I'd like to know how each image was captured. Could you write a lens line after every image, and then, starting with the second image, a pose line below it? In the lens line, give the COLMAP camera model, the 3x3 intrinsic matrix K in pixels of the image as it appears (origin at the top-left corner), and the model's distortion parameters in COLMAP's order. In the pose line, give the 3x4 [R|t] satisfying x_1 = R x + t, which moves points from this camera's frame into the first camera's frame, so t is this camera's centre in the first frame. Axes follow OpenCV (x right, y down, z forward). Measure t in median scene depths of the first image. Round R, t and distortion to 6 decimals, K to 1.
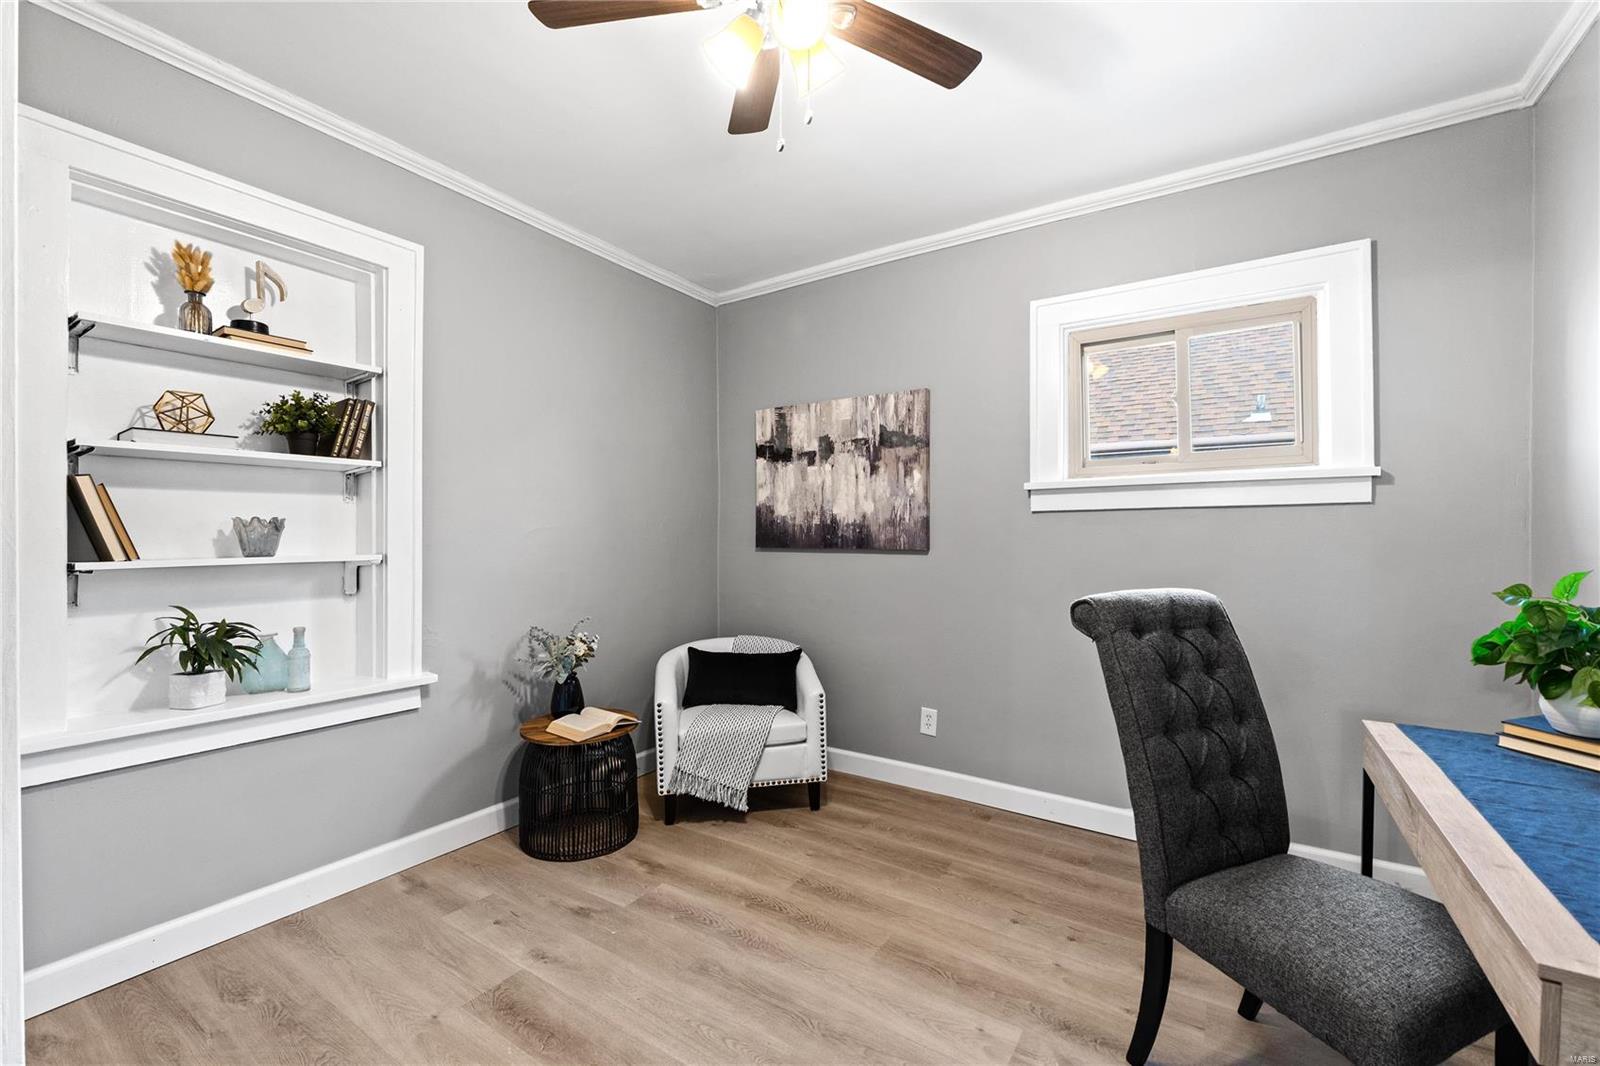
lens RADIAL K [[668.0, 0, 797.8], [0, 668.0, 541.9], [0, 0, 1]] dist [-0.001317, -0.000050]
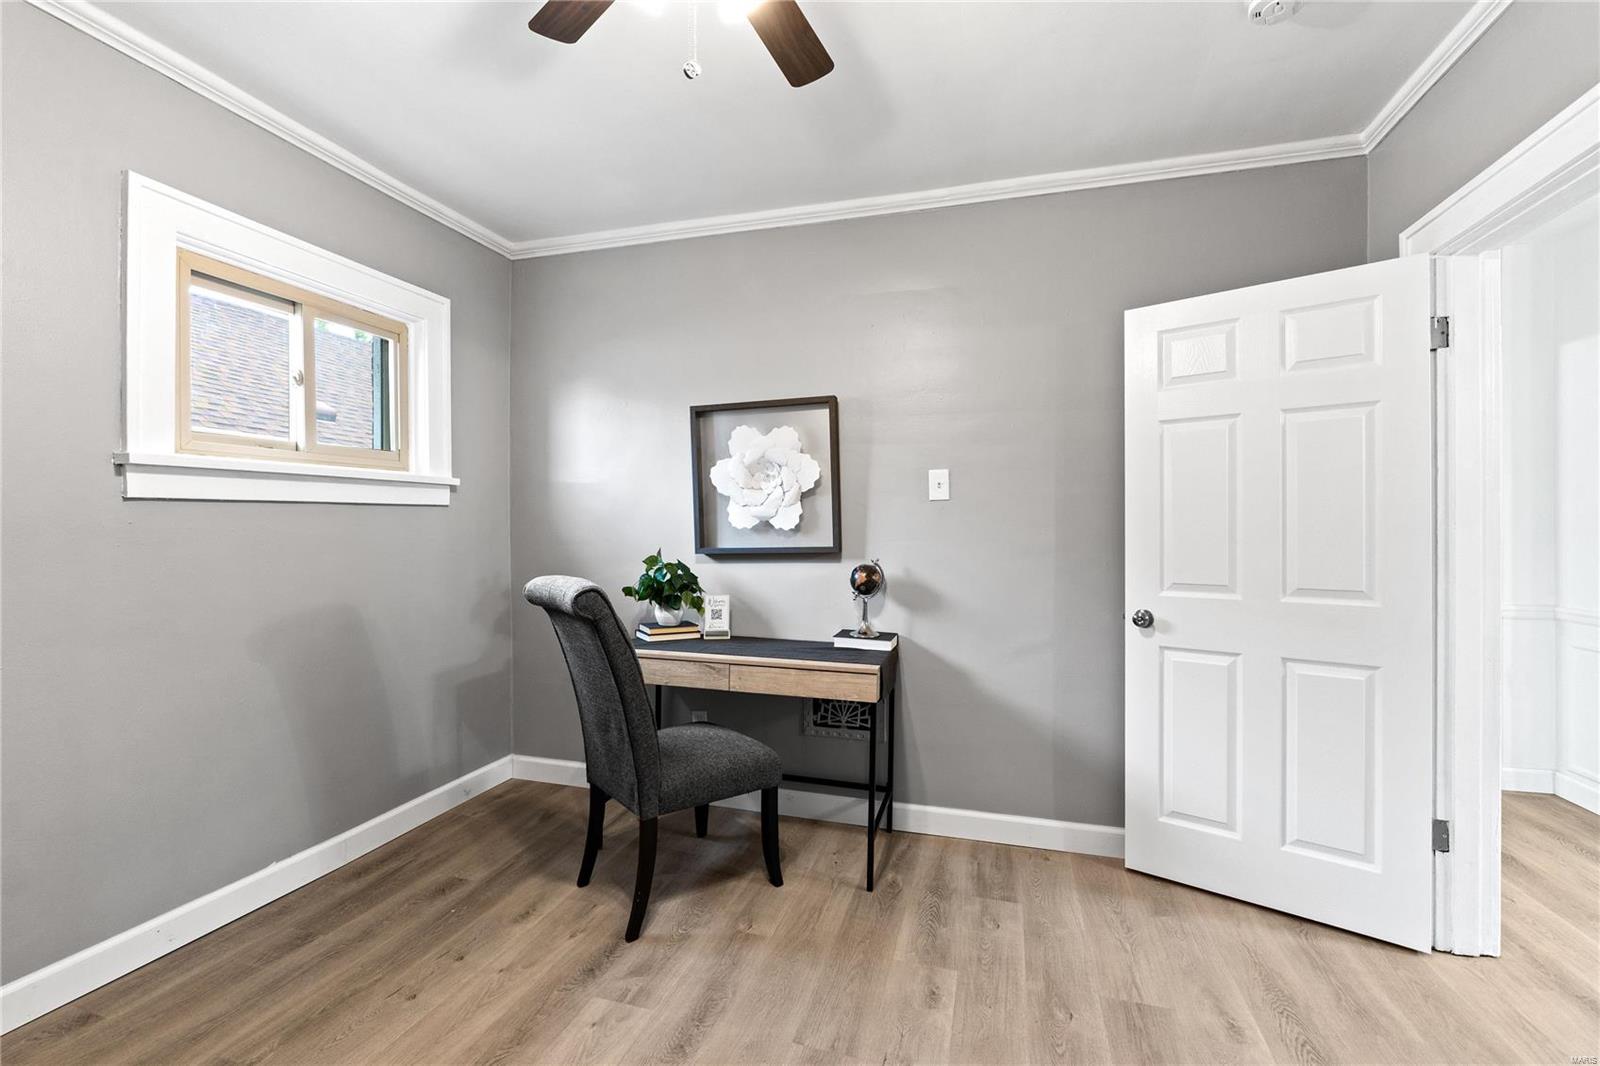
lens RADIAL K [[673.6, 0, 804.7], [0, 673.6, 531.4], [0, 0, 1]] dist [-0.007219, -0.000007]
pose [[-0.282731, -0.008971, 0.959157, -0.542319], [0.010834, 0.999863, 0.012545, -0.016884], [-0.959138, 0.013938, -0.282594, 0.671422]]
